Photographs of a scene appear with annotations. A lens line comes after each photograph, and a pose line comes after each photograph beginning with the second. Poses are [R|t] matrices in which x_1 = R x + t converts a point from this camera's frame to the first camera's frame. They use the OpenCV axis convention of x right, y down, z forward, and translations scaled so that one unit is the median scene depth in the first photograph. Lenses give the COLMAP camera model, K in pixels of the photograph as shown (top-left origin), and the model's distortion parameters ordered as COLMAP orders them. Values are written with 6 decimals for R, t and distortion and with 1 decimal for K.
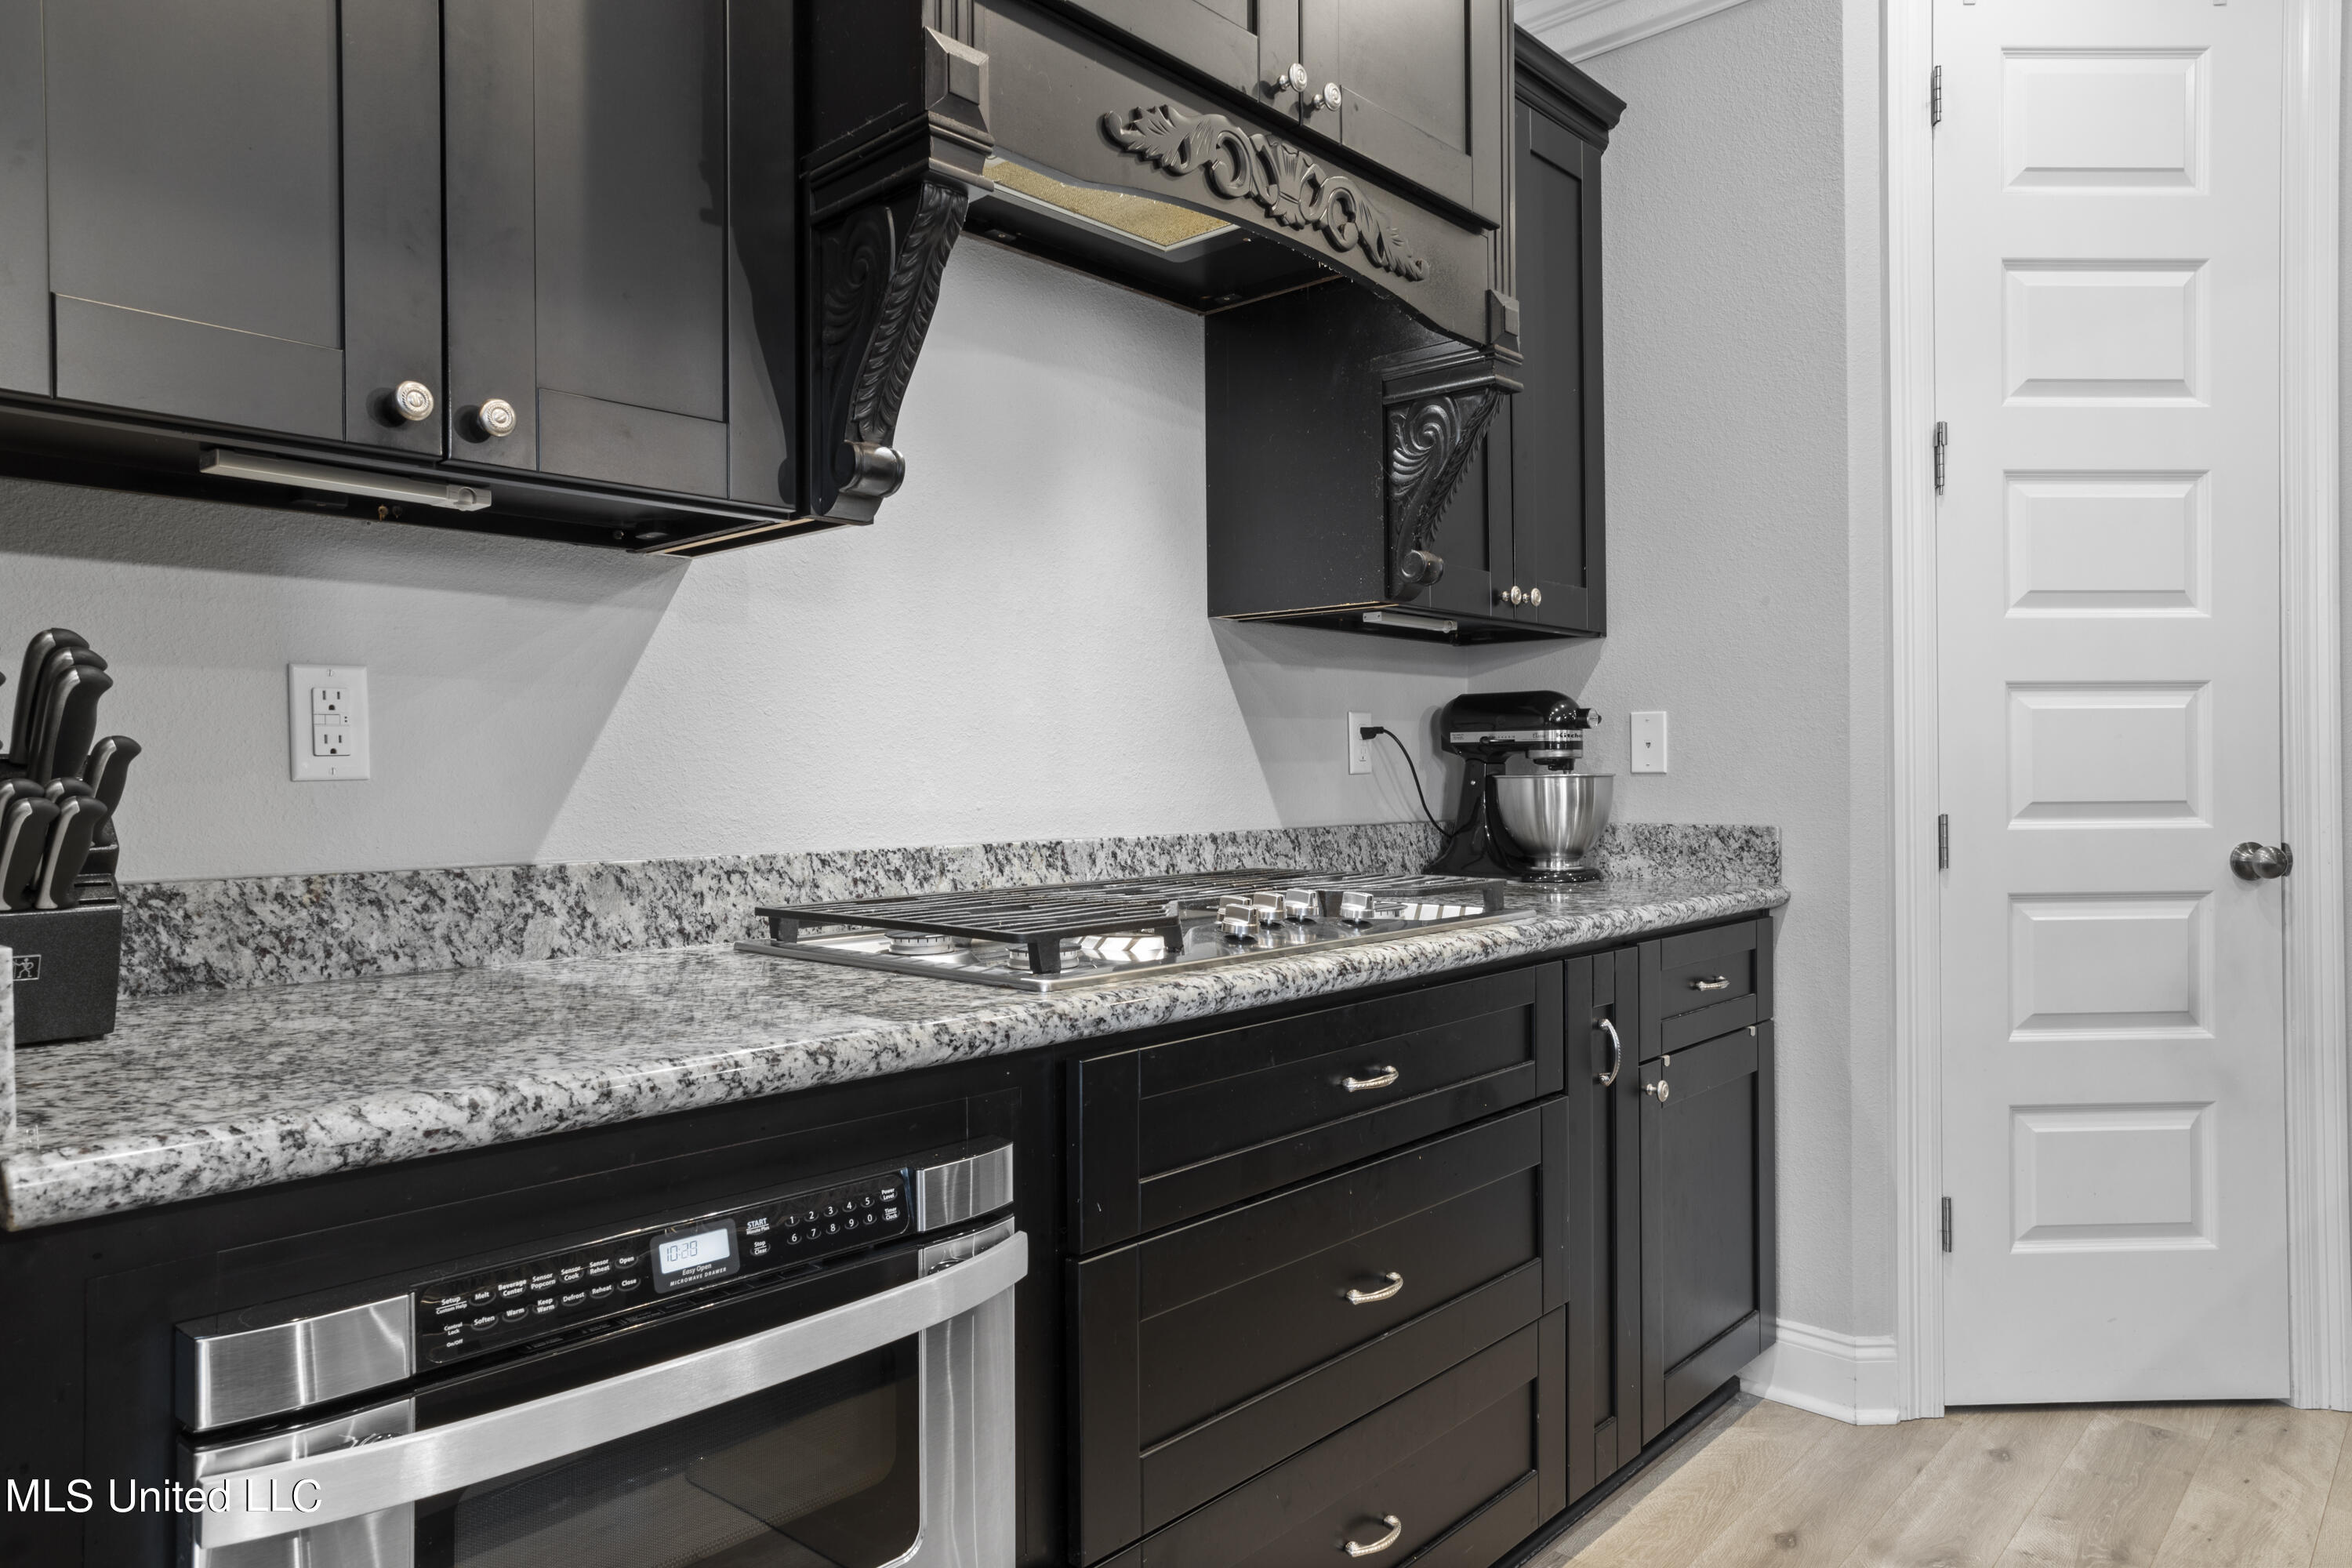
lens RADIAL K [[1477.2, 0, 1164.6], [0, 1477.2, 773.7], [0, 0, 1]] dist [-0.003011, 0.017452]
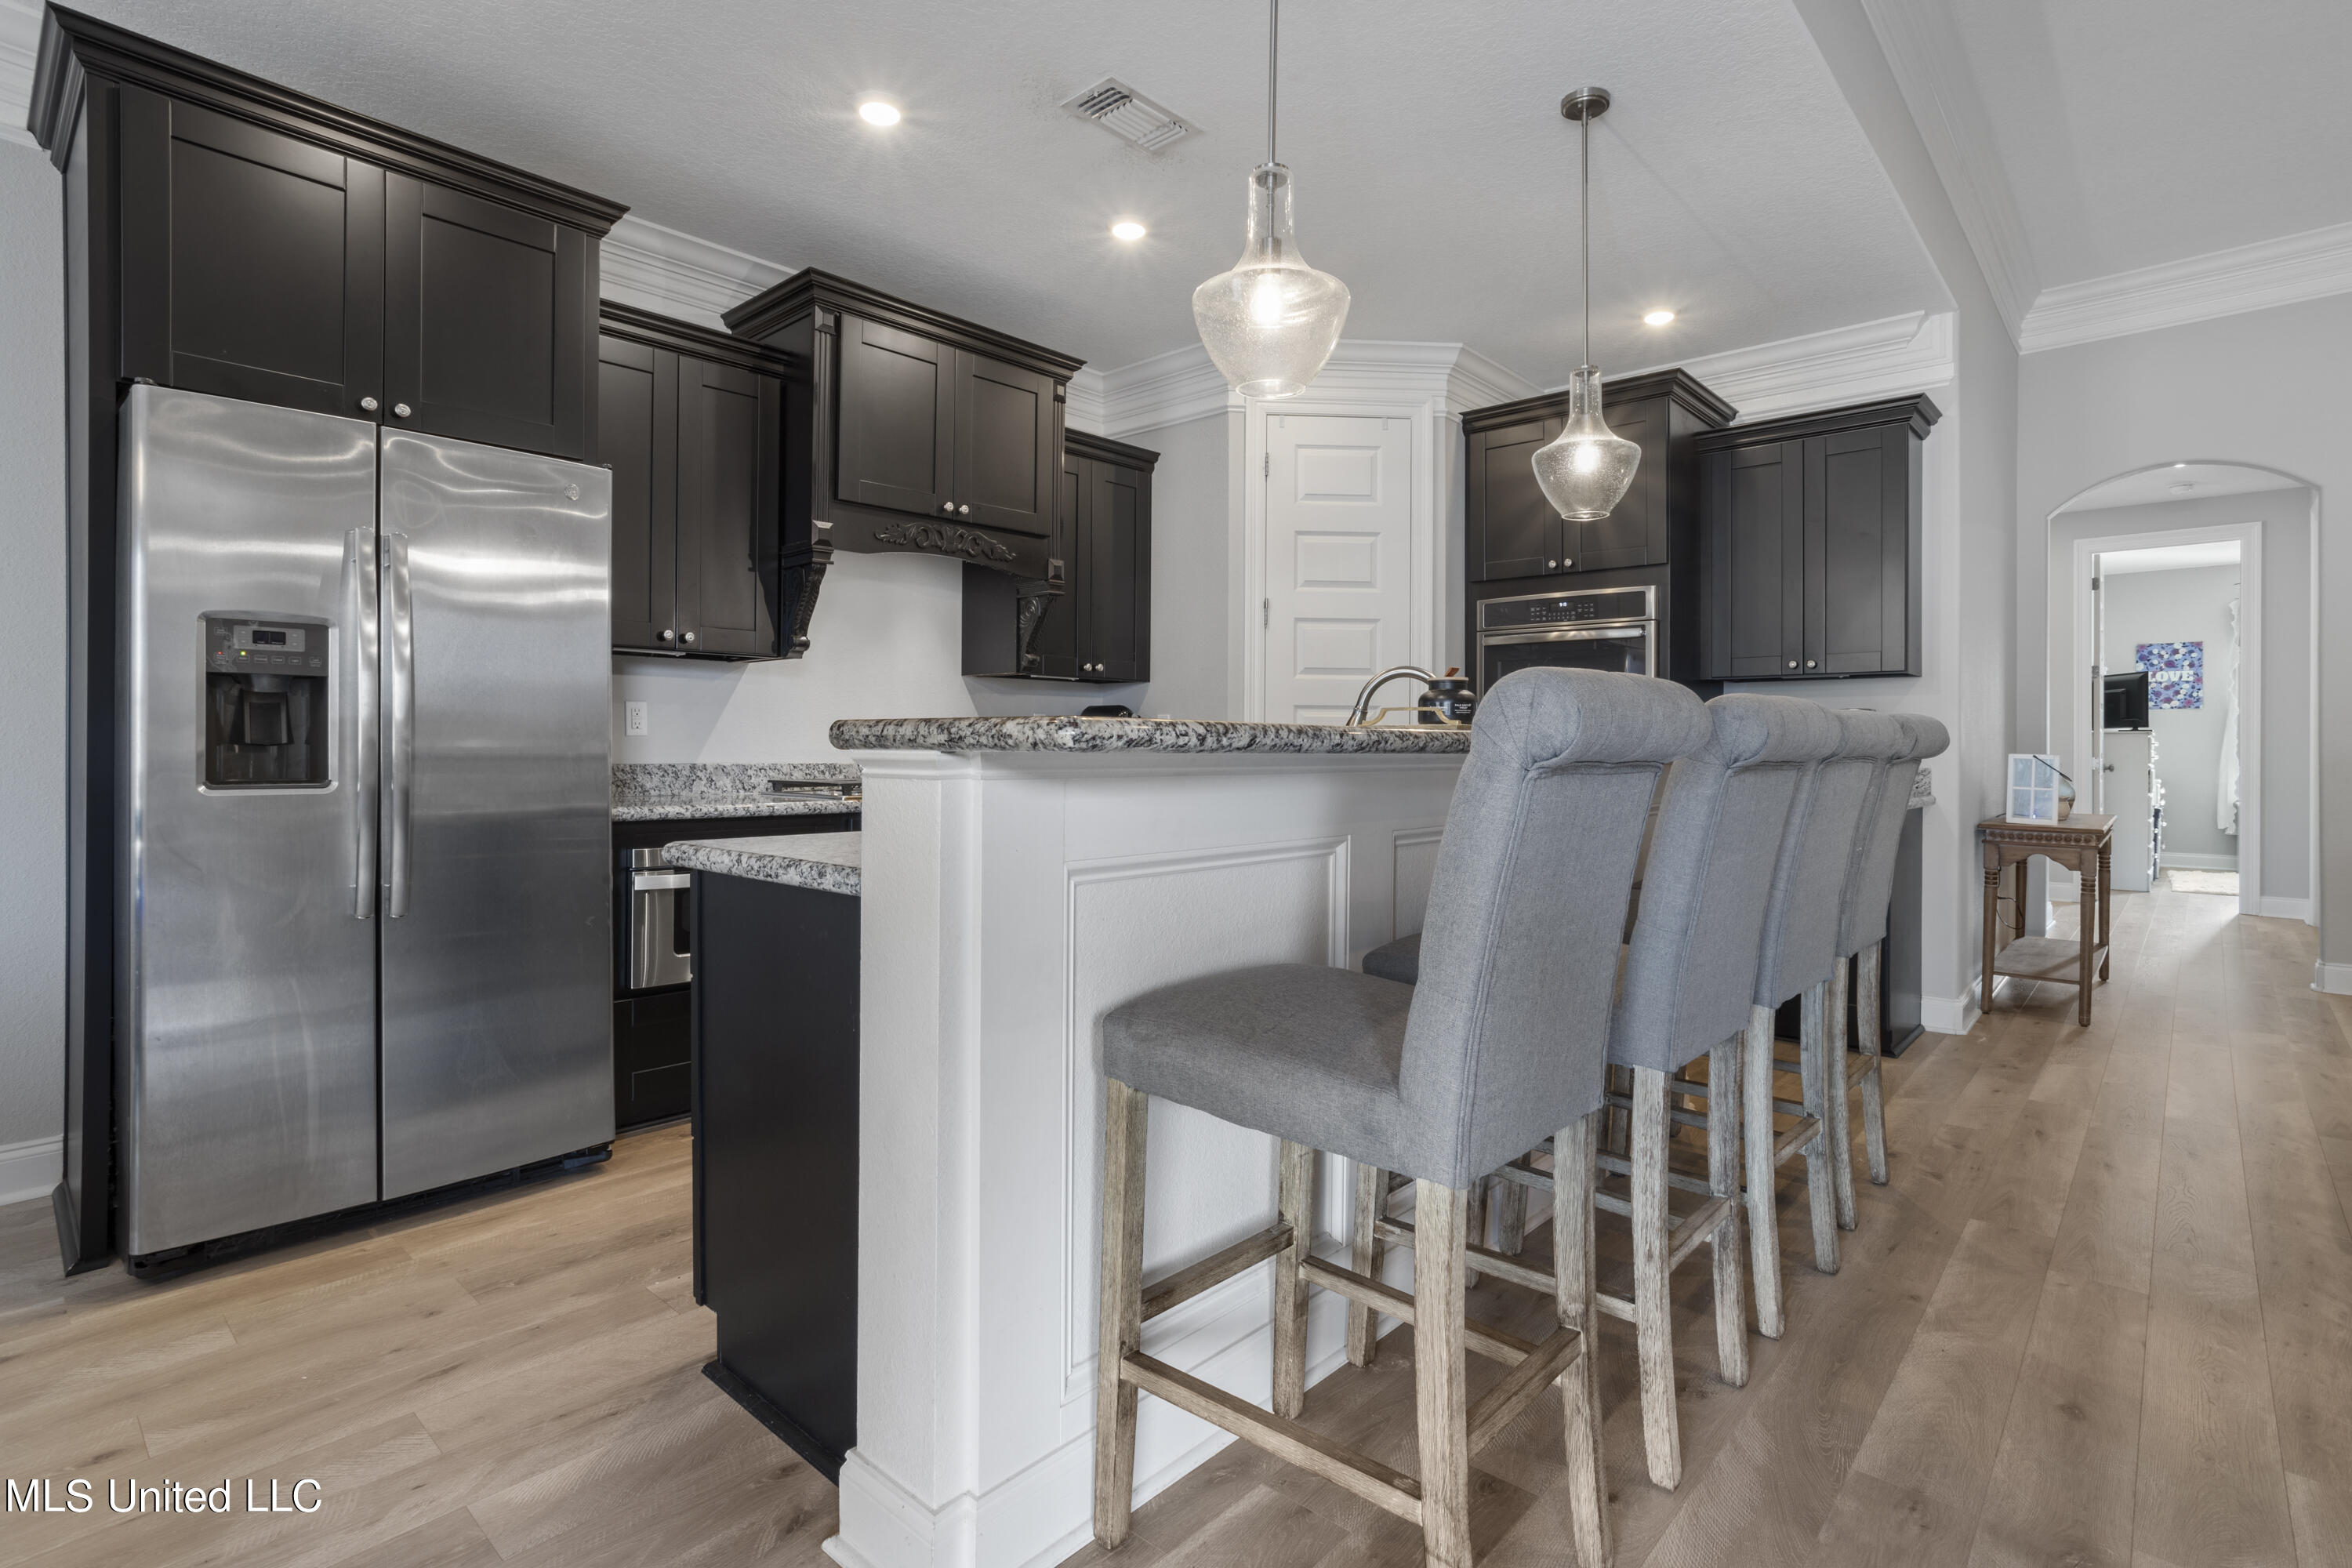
lens RADIAL K [[1146.4, 0, 1157.1], [0, 1146.4, 754.6], [0, 0, 1]] dist [-0.035164, 0.020684]
pose [[0.999925, 0.012036, -0.002133, 0.381745], [-0.012018, 0.999894, 0.008174, 0.007196], [0.002232, -0.008147, 0.999964, -0.972533]]
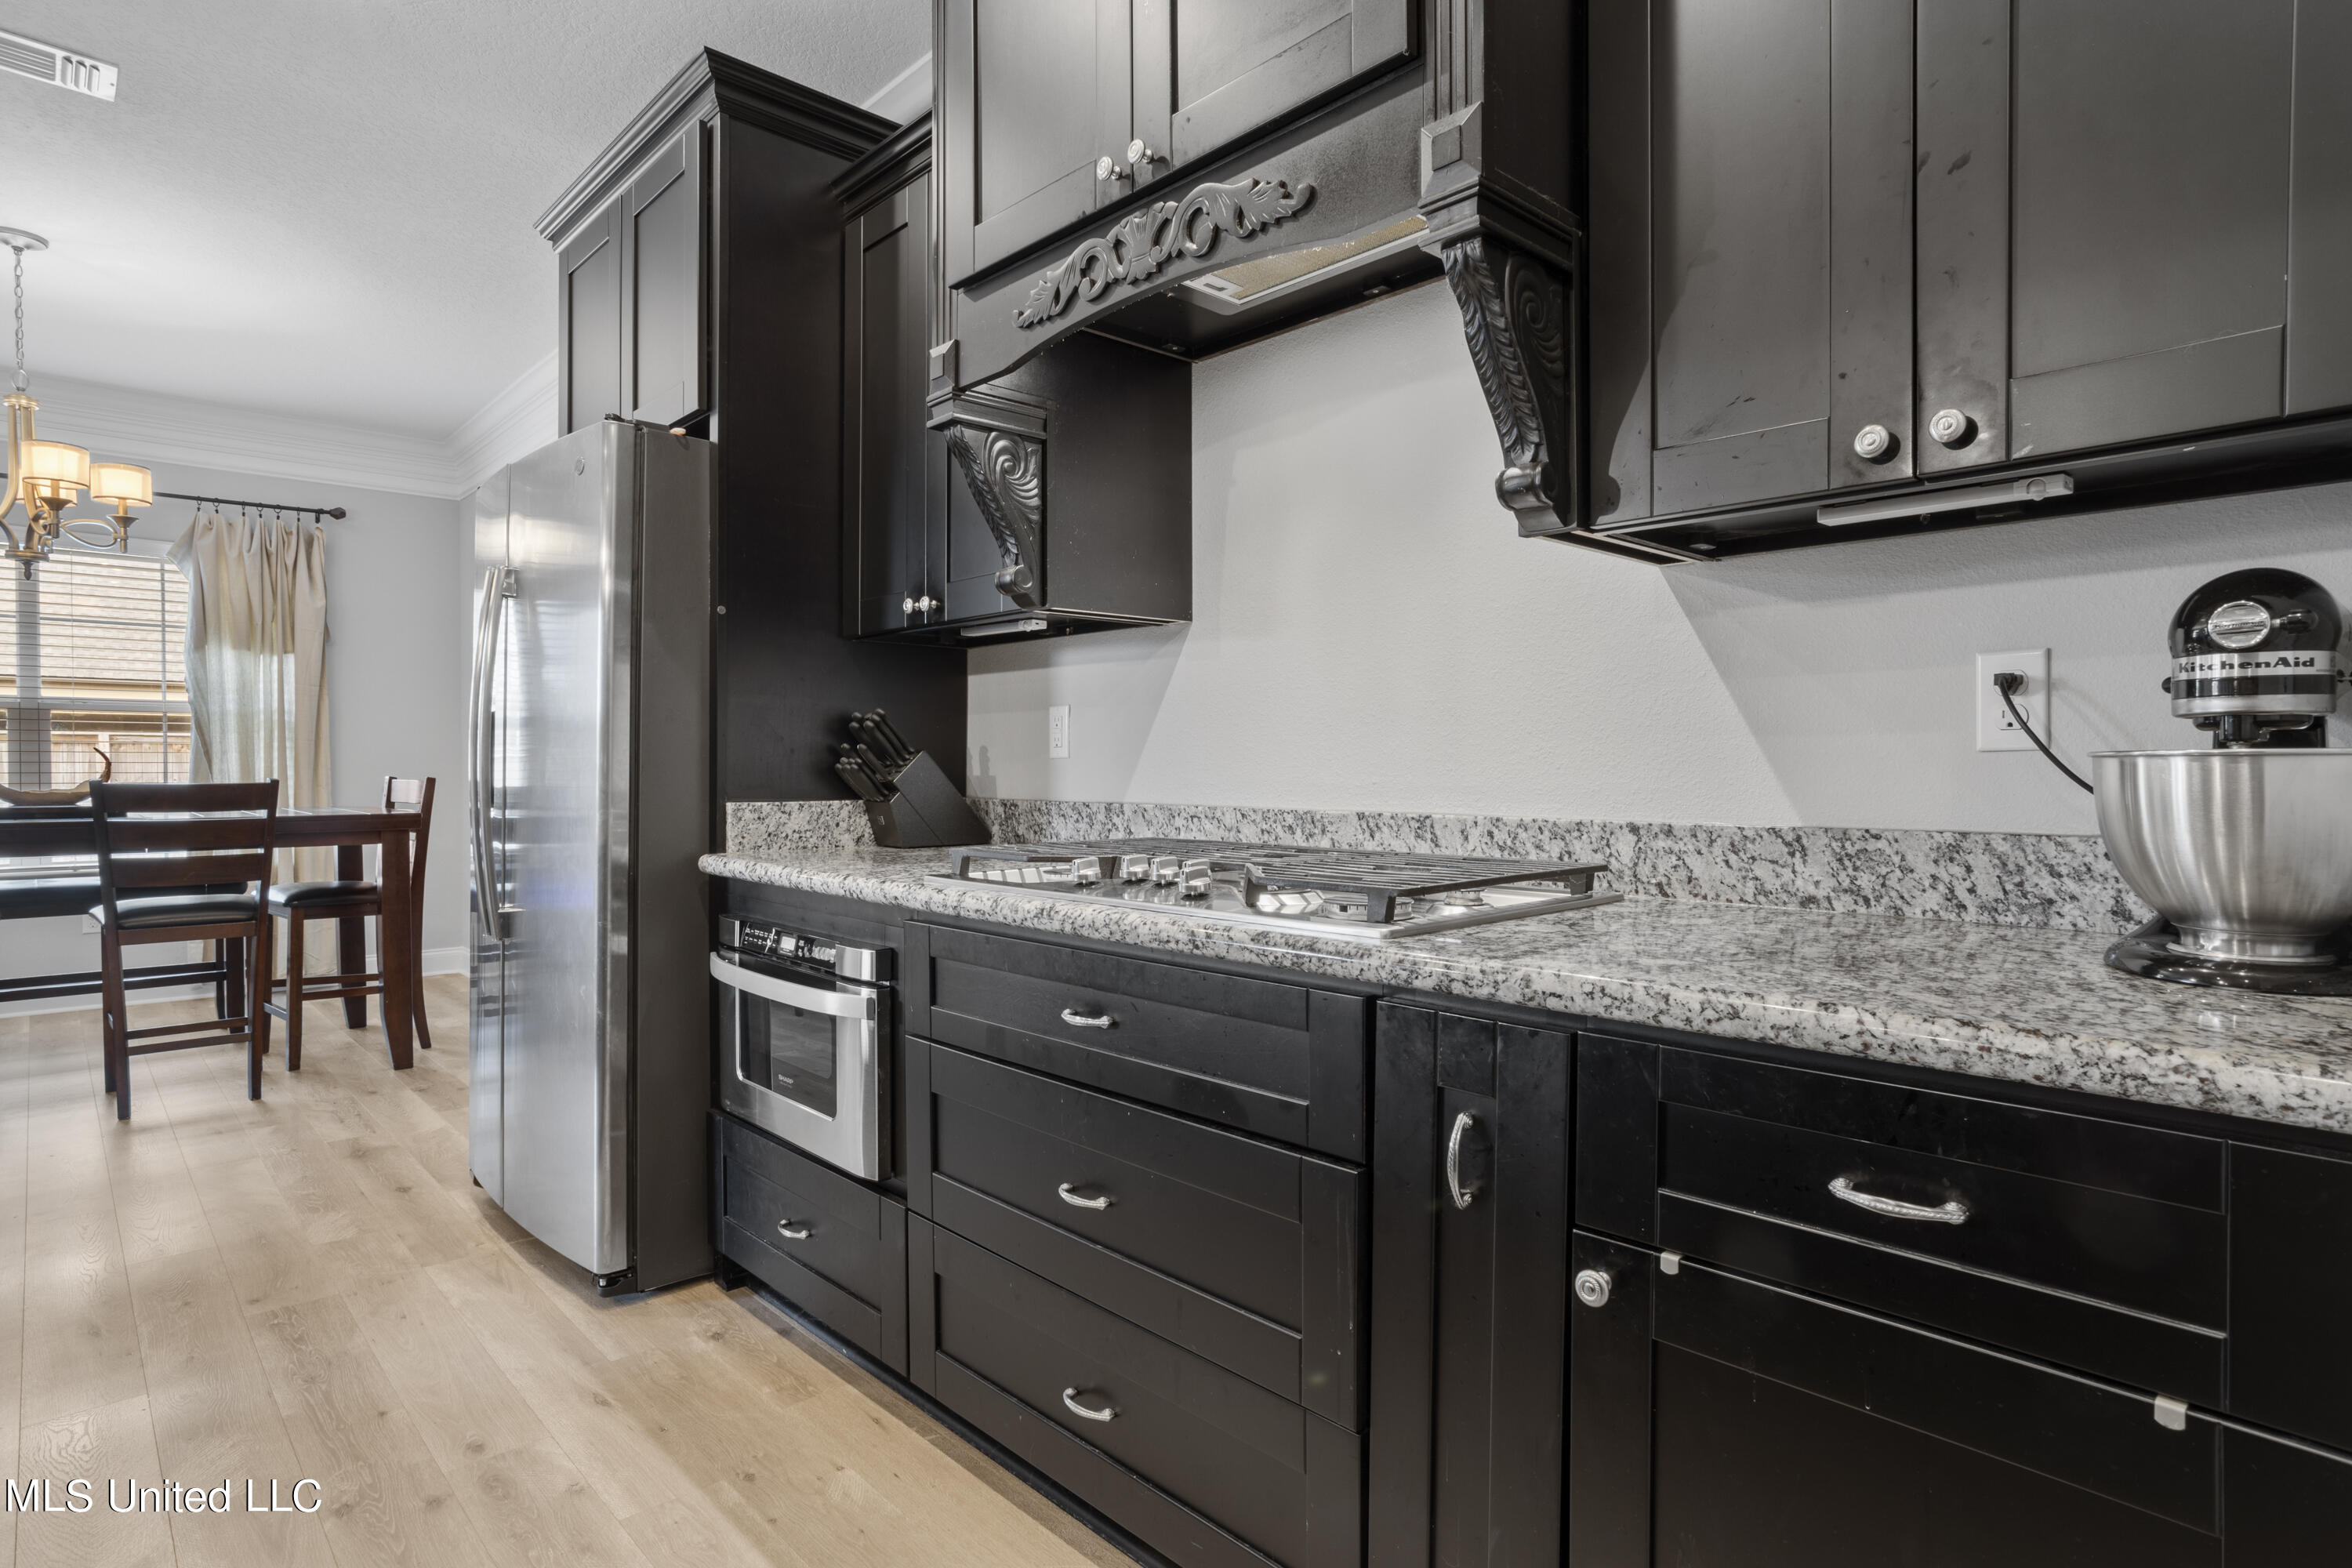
lens RADIAL K [[1245.4, 0, 1183.4], [0, 1245.4, 783.1], [0, 0, 1]] dist [-0.029545, 0.014858]
pose [[-0.086251, 0.022241, -0.996025, 0.789813], [0.005398, 0.999747, 0.021856, 0.000973], [0.996259, -0.003492, -0.086349, 0.833204]]
